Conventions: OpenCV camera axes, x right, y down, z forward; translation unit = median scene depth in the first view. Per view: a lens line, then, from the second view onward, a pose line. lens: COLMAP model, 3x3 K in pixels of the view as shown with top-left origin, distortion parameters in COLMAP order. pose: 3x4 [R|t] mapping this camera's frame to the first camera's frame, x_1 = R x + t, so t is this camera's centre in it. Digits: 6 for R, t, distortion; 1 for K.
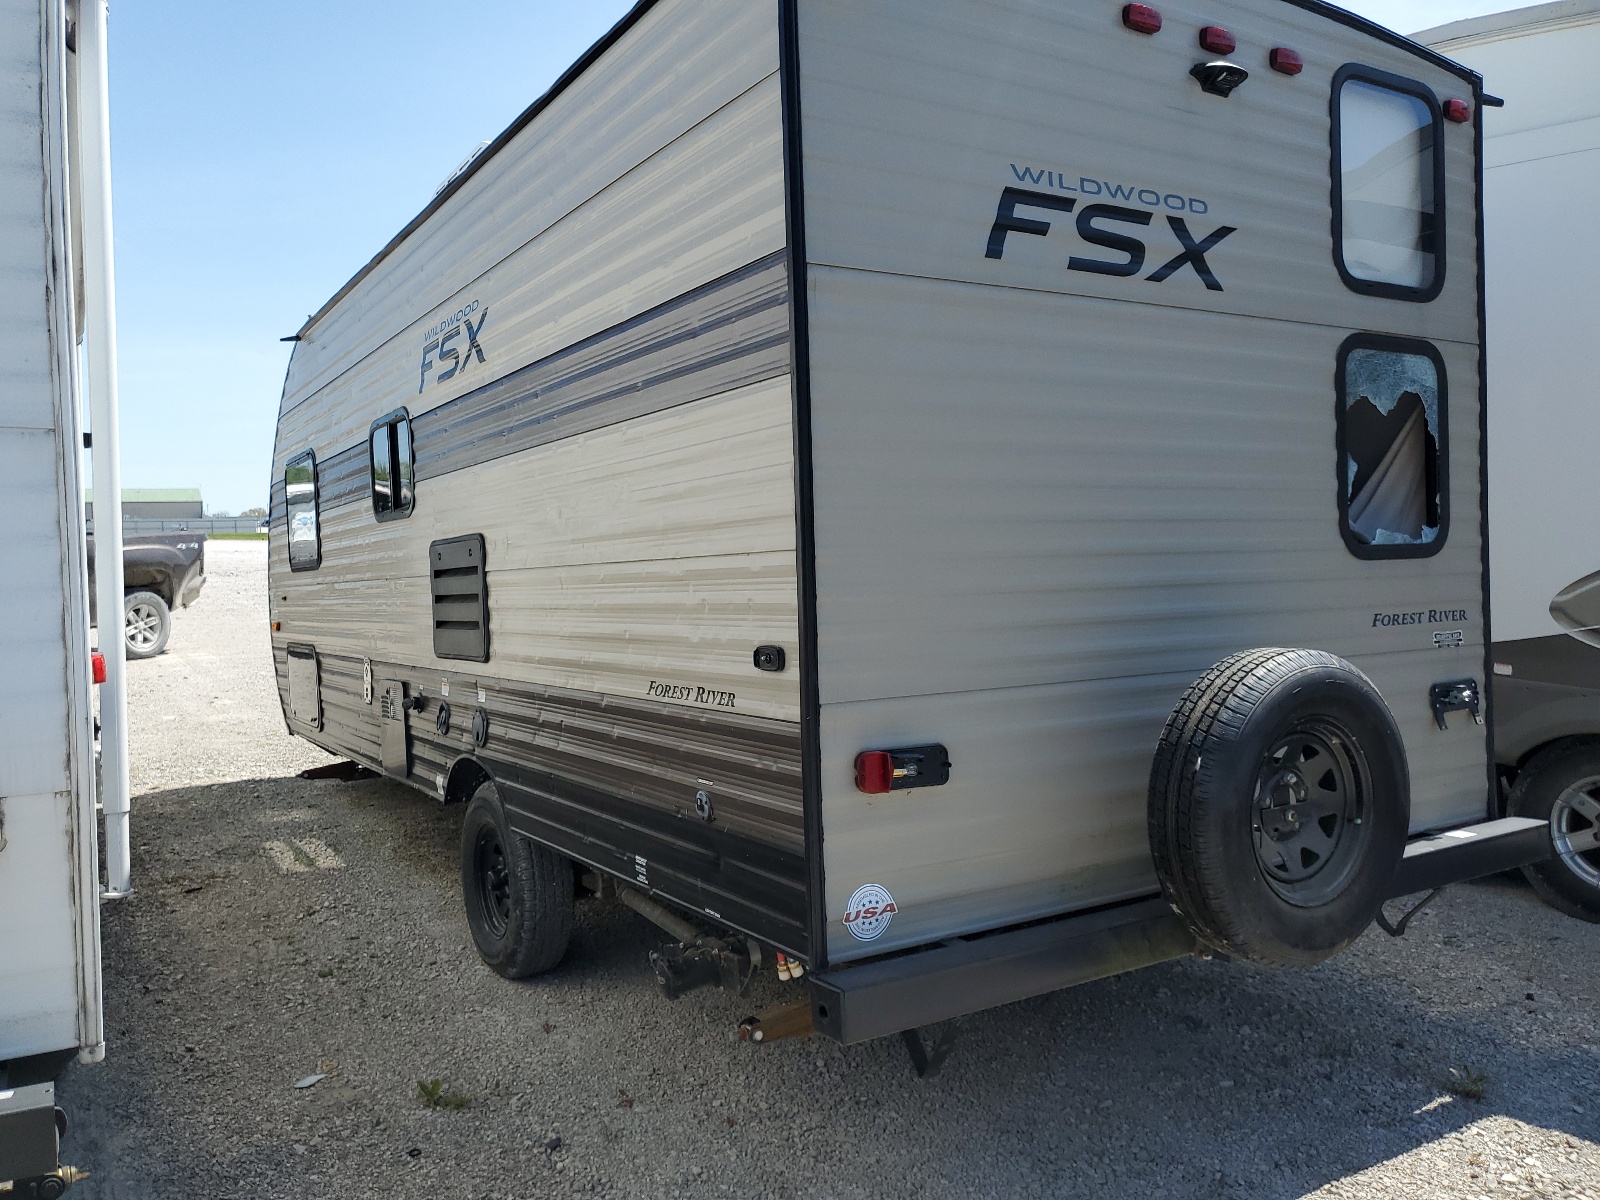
lens RADIAL K [[1252.6, 0, 798.7], [0, 1252.6, 597.3], [0, 0, 1]] dist [0.065636, -0.002122]
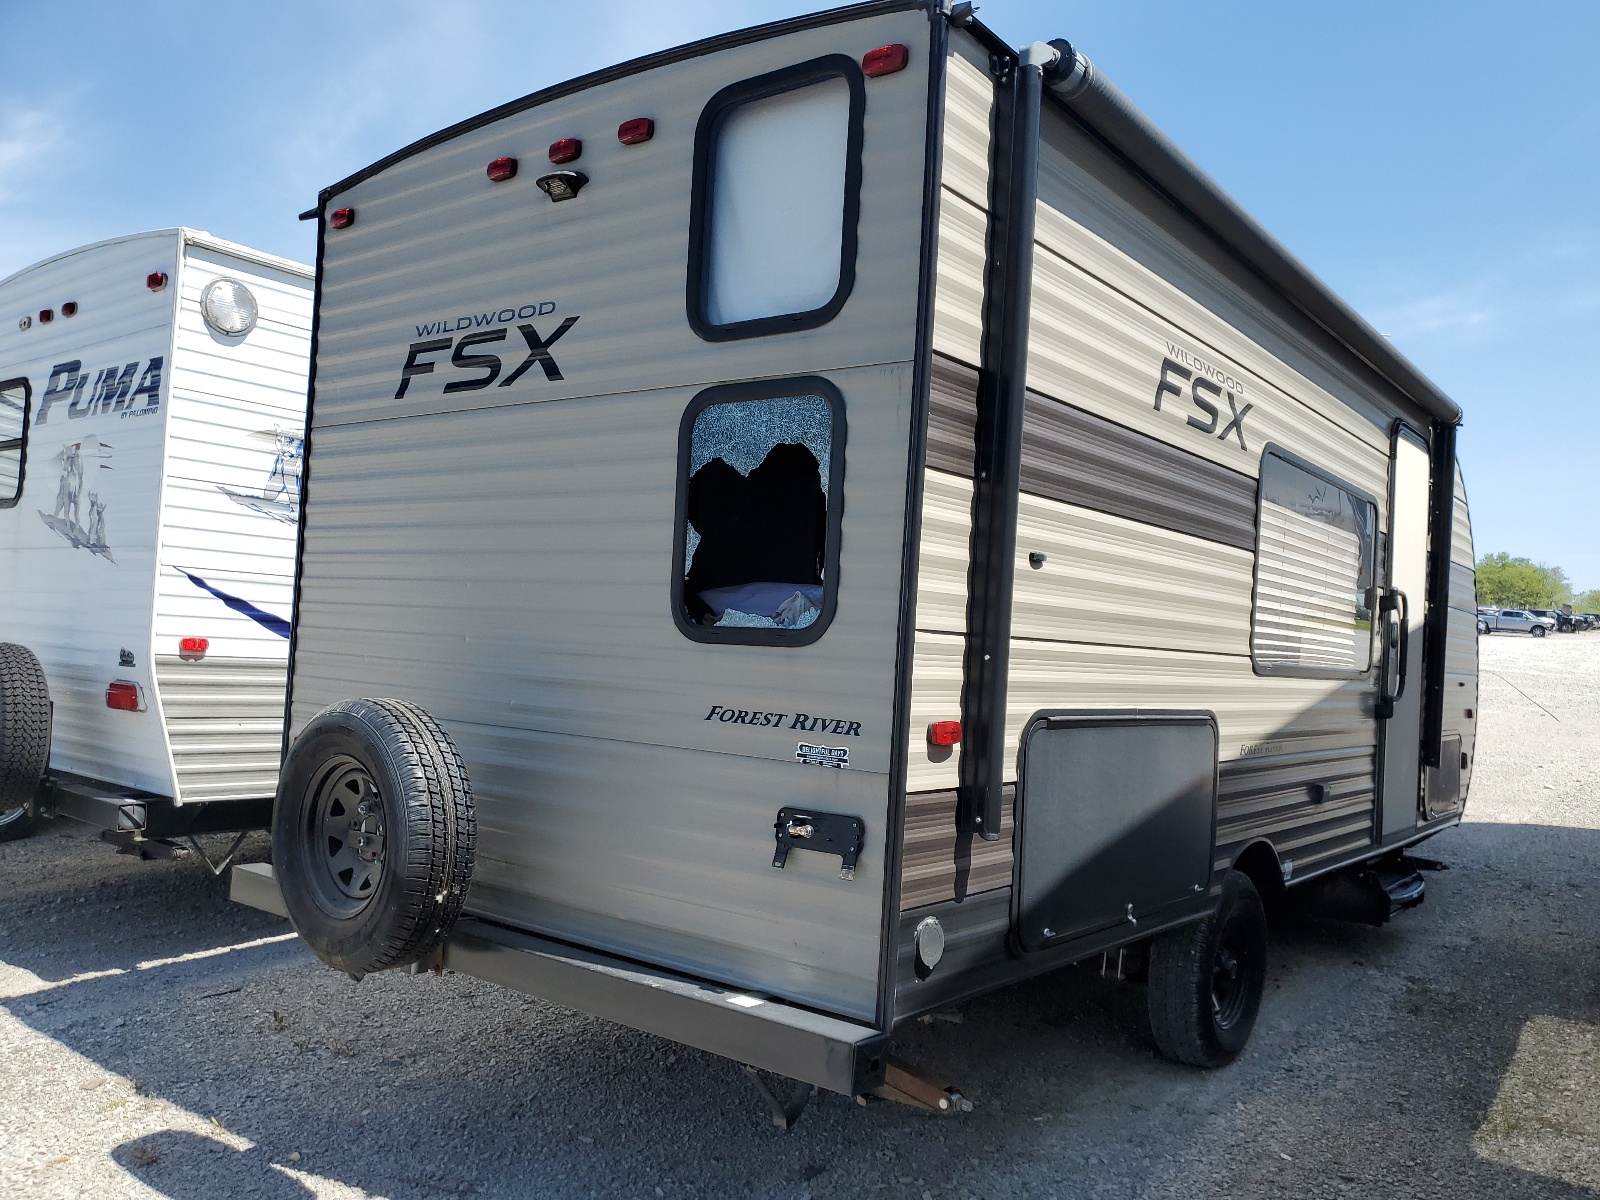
lens RADIAL K [[1252.6, 0, 802.1], [0, 1252.6, 602.6], [0, 0, 1]] dist [0.065636, -0.002122]
pose [[0.341672, 0.020206, -0.939602, 1.465761], [-0.078179, 0.996915, -0.006990, -0.063937], [0.936562, 0.075845, 0.342198, 0.871476]]
